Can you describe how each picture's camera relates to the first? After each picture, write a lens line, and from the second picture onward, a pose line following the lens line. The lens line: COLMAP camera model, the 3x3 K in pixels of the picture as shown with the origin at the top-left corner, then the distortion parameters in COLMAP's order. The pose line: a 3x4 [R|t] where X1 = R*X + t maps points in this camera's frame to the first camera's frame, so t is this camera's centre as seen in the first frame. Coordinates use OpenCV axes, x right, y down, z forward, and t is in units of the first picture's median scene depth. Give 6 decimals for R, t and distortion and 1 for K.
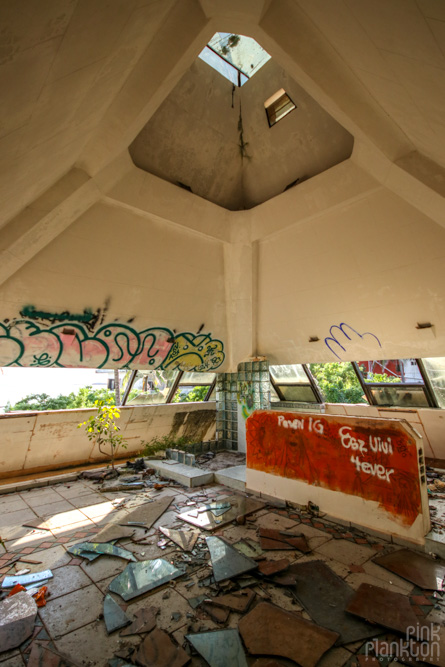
lens RADIAL K [[328.0, 0, 226.0], [0, 328.0, 329.1], [0, 0, 1]] dist [-0.006166, 0.000637]
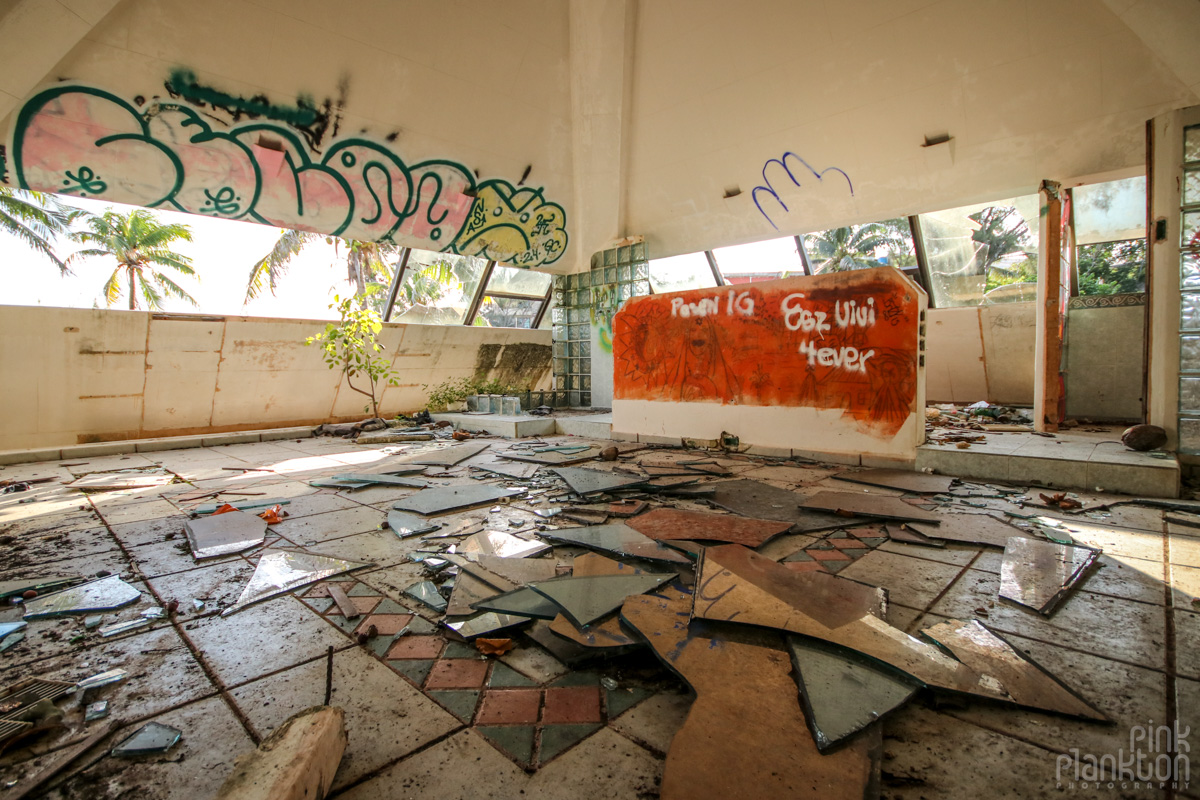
lens RADIAL K [[562.4, 0, 596.1], [0, 562.4, 402.0], [0, 0, 1]] dist [-0.003759, -0.002527]
pose [[0.997111, -0.007845, 0.075555, -0.040131], [-0.007054, 0.980791, 0.194935, 0.218708], [-0.075633, -0.194904, 0.977902, 0.024229]]
